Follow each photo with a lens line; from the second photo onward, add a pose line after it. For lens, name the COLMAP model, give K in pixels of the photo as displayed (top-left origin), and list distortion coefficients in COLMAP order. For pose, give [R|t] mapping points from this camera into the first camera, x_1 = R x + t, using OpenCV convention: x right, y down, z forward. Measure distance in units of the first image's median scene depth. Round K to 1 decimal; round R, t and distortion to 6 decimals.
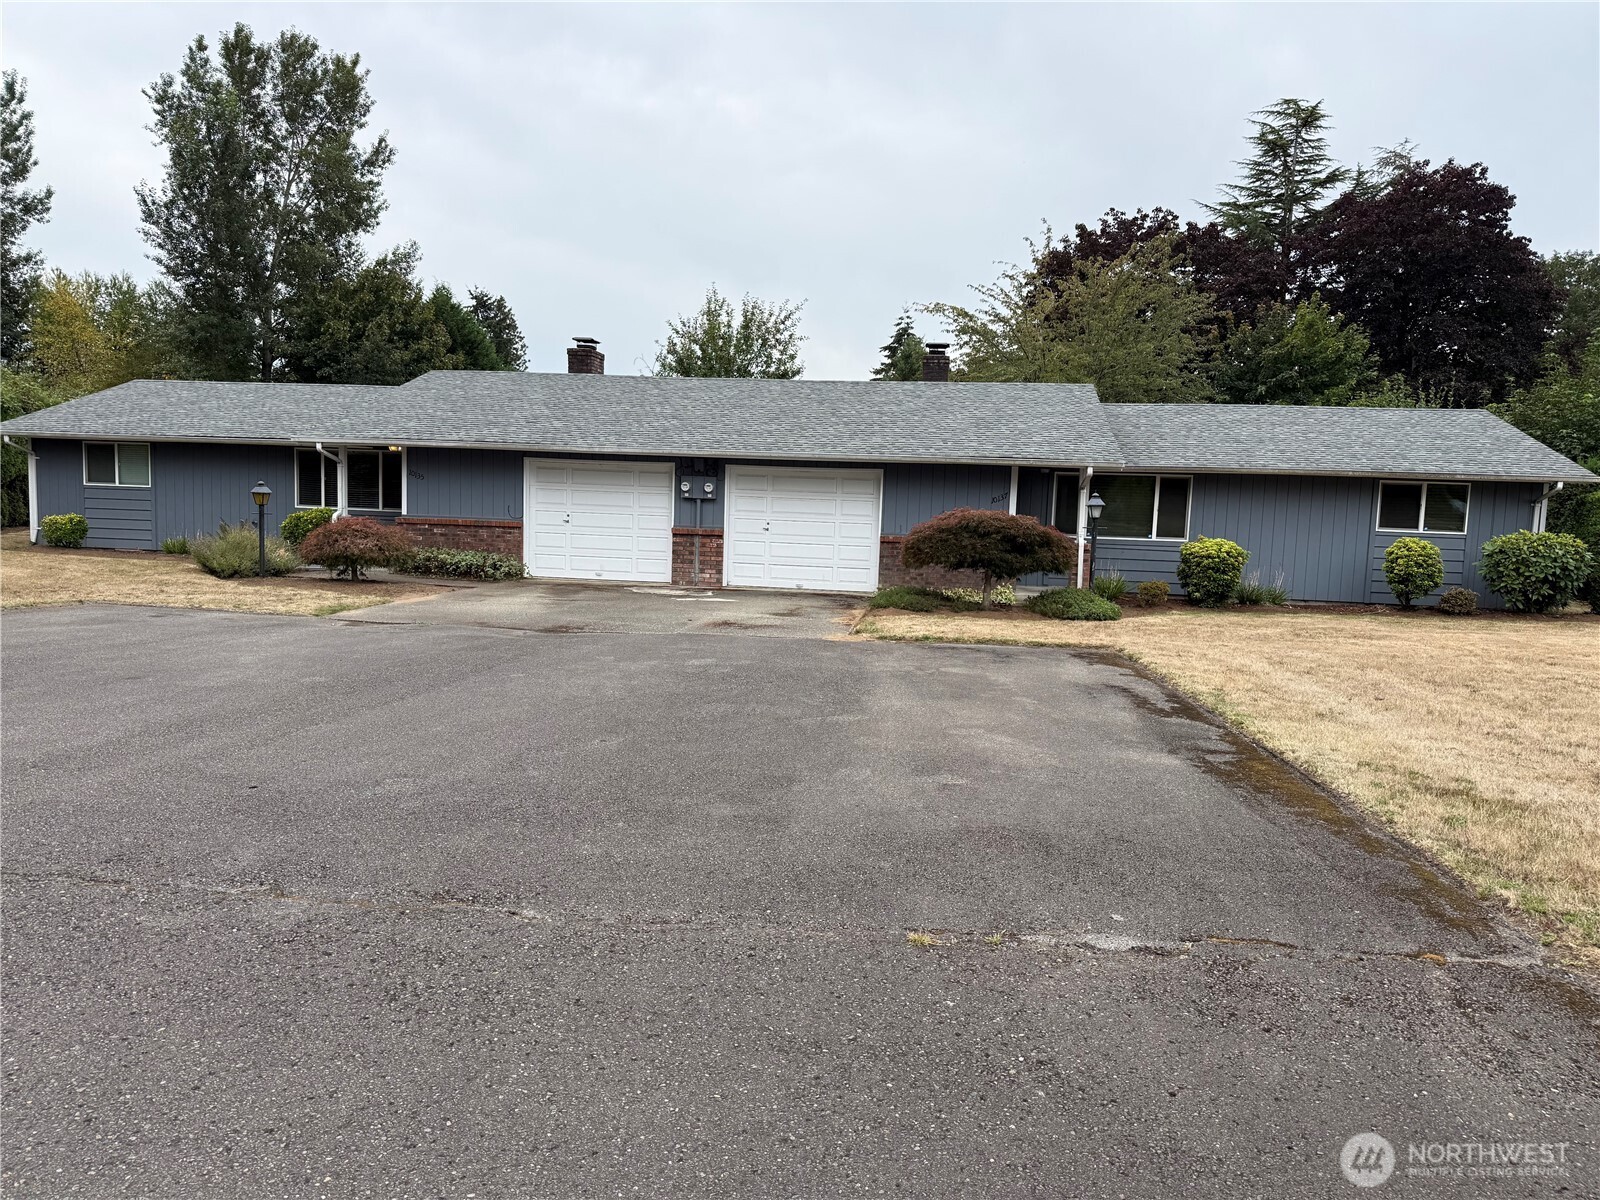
lens RADIAL K [[1132.3, 0, 791.3], [0, 1132.3, 589.6], [0, 0, 1]] dist [0.078999, -0.072013]
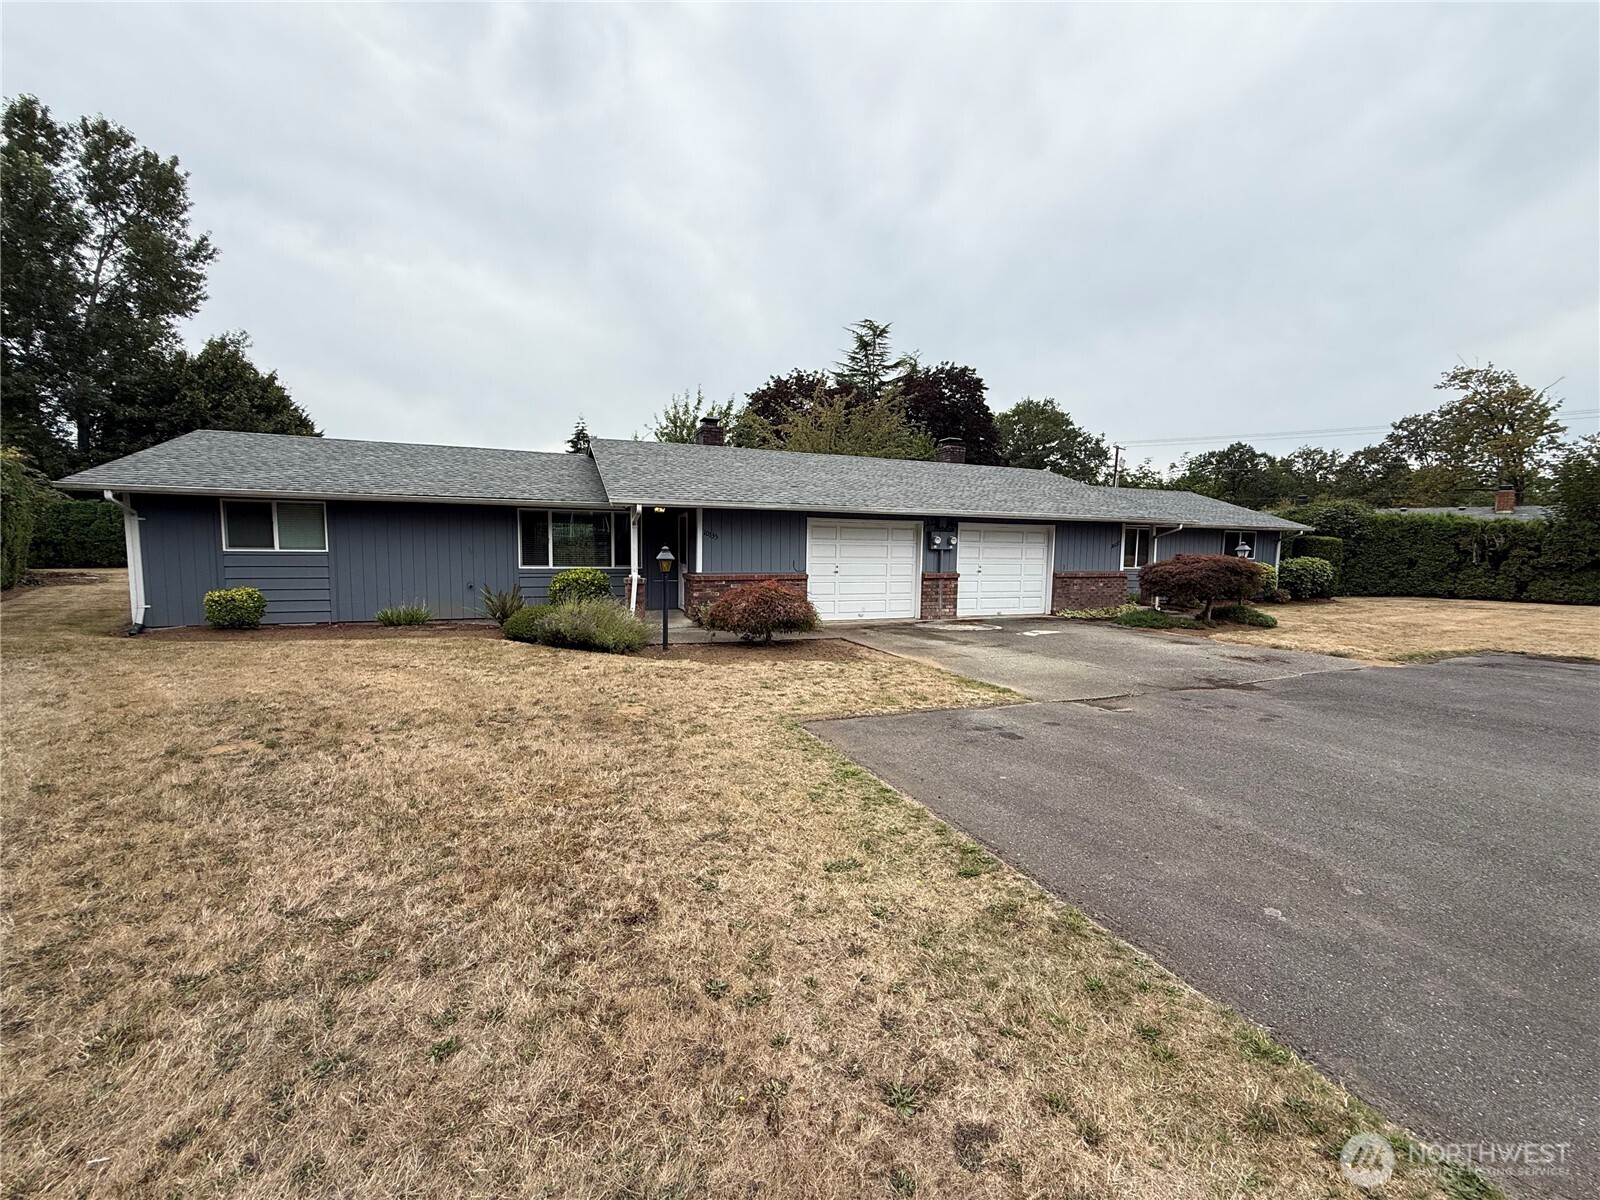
lens RADIAL K [[643.8, 0, 791.4], [0, 643.8, 599.0], [0, 0, 1]] dist [0.001016, 0.001258]
pose [[0.869600, -0.063720, 0.489627, -0.213354], [0.054370, 0.997965, 0.033313, -0.021544], [-0.490754, -0.002348, 0.871295, 0.169094]]
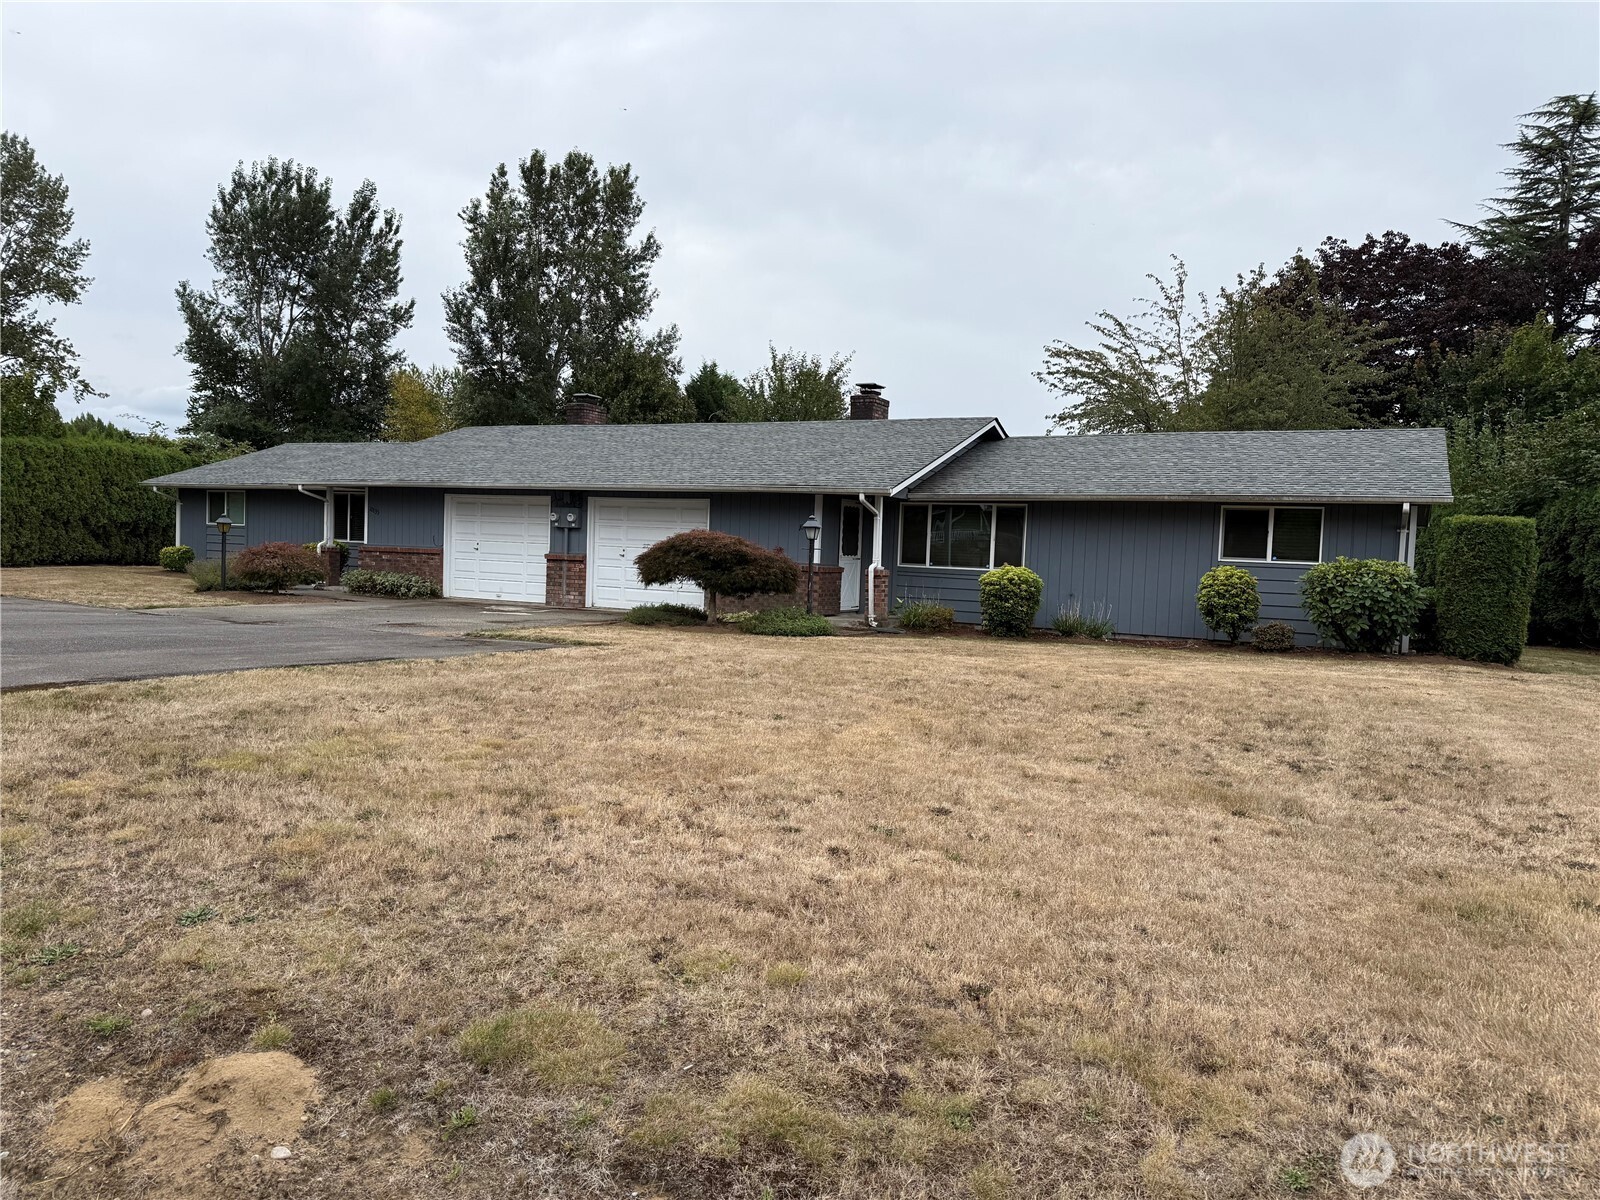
lens RADIAL K [[1132.3, 0, 806.9], [0, 1132.3, 602.2], [0, 0, 1]] dist [0.078999, -0.072013]
pose [[0.945996, 0.016722, -0.323746, 0.184725], [-0.032295, 0.998562, -0.042789, 0.011972], [0.322565, 0.050933, 0.945176, 0.010279]]
